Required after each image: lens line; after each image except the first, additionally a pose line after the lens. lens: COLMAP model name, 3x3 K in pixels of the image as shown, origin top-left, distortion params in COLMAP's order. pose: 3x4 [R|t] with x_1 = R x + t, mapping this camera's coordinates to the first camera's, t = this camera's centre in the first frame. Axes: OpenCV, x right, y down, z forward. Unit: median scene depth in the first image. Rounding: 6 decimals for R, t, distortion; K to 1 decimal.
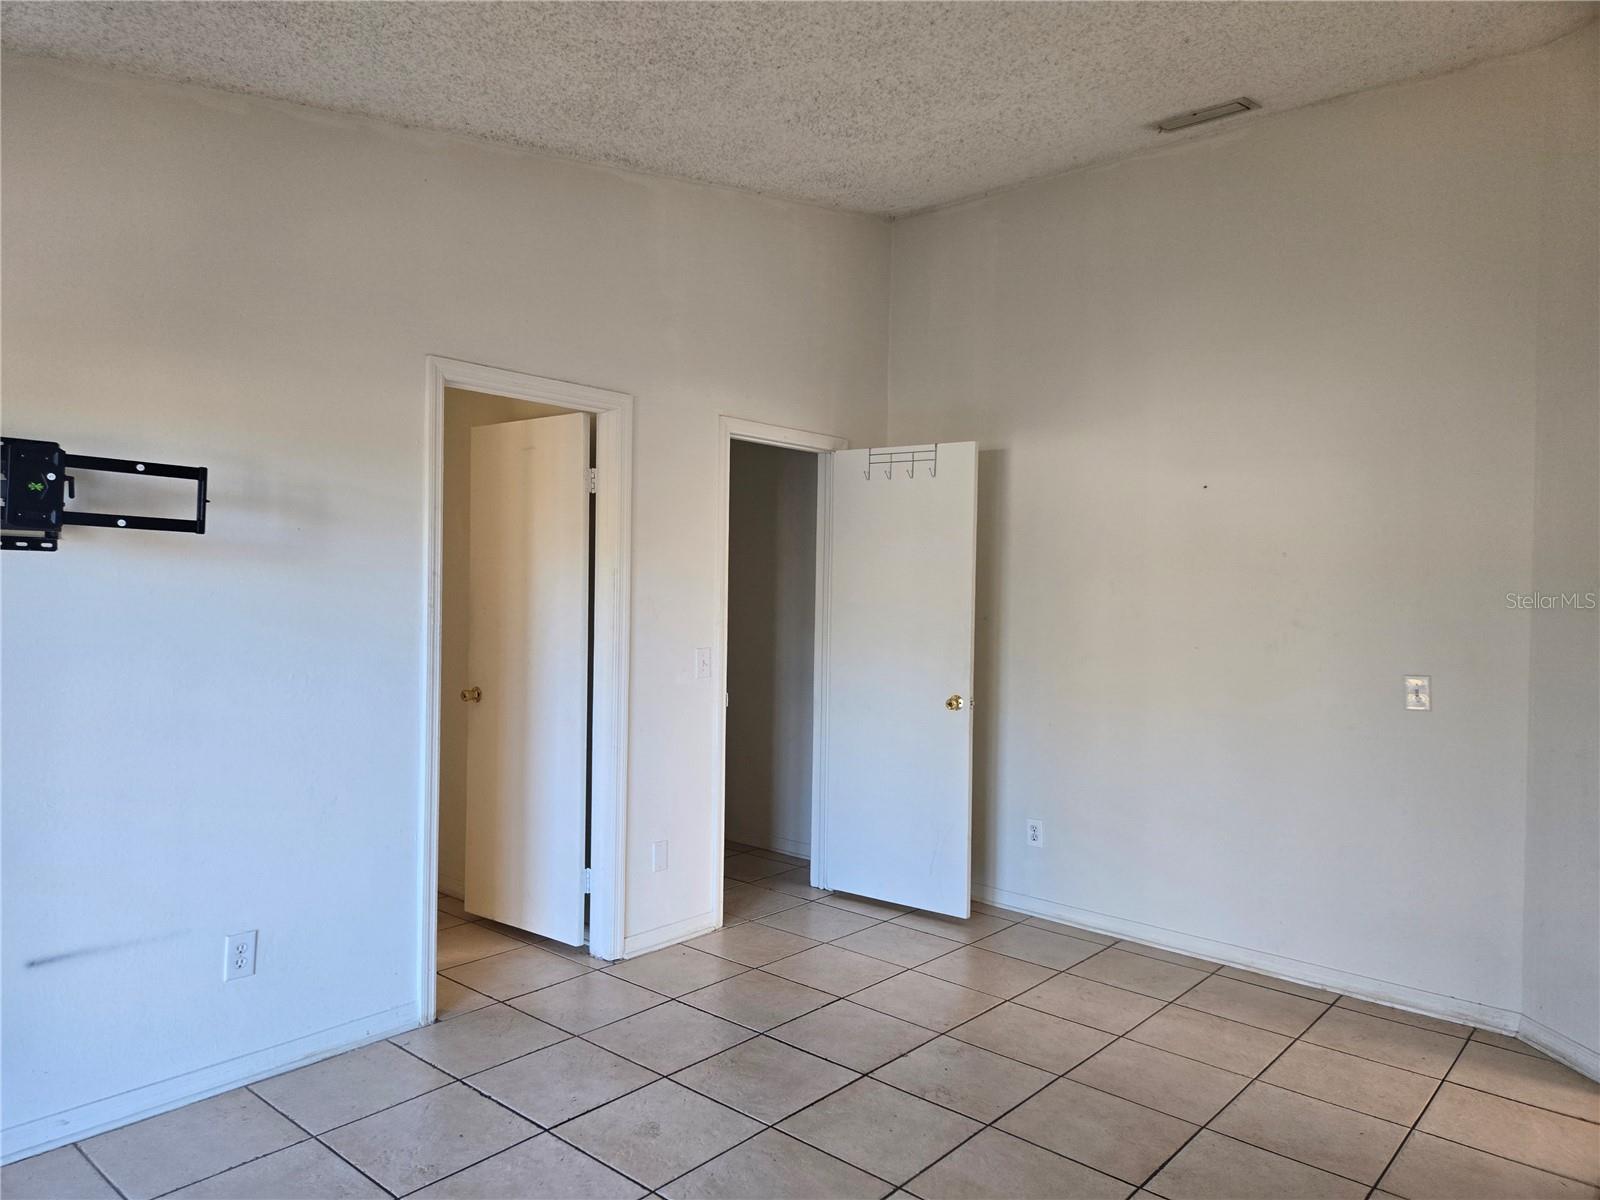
lens RADIAL K [[1077.9, 0, 788.2], [0, 1077.9, 596.3], [0, 0, 1]] dist [0.071144, -0.052868]
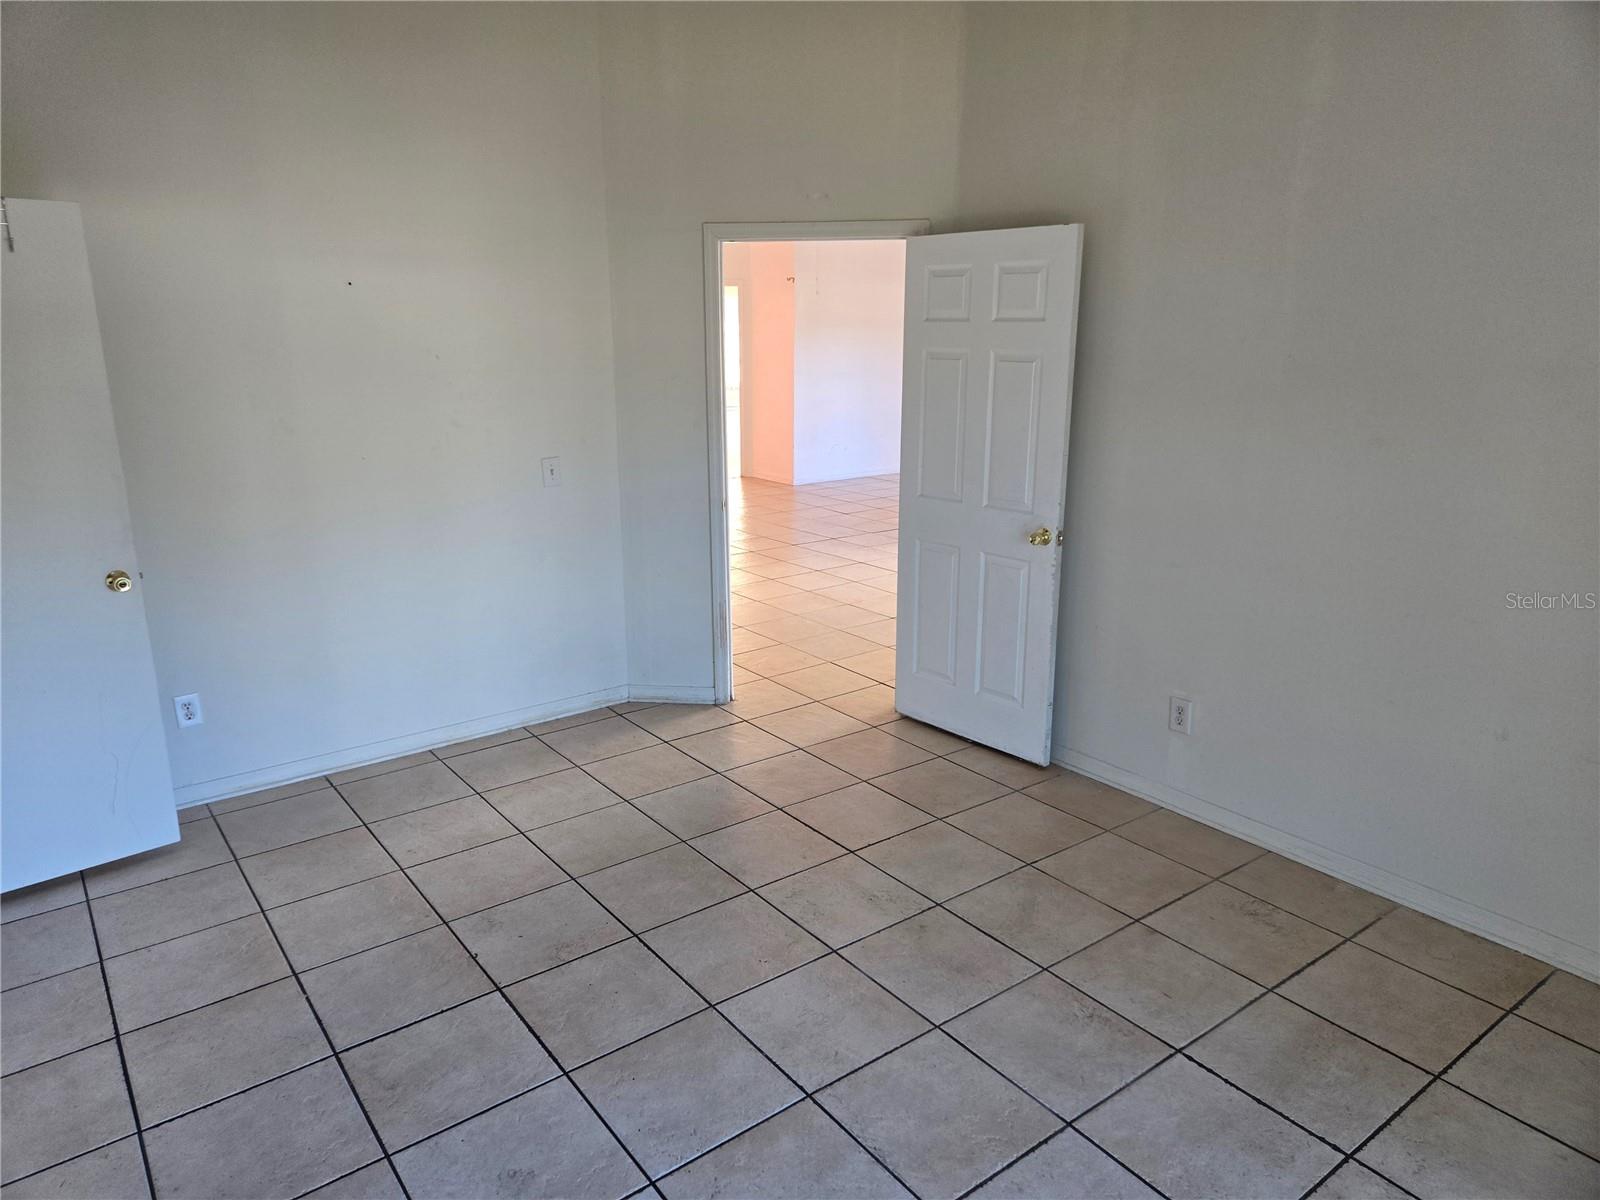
lens RADIAL K [[1077.9, 0, 789.9], [0, 1077.9, 601.5], [0, 0, 1]] dist [0.071144, -0.052868]
pose [[0.188368, -0.274170, 0.943053, -0.559706], [0.013494, 0.960874, 0.276656, -0.104185], [-0.982006, -0.039387, 0.184698, 0.516648]]
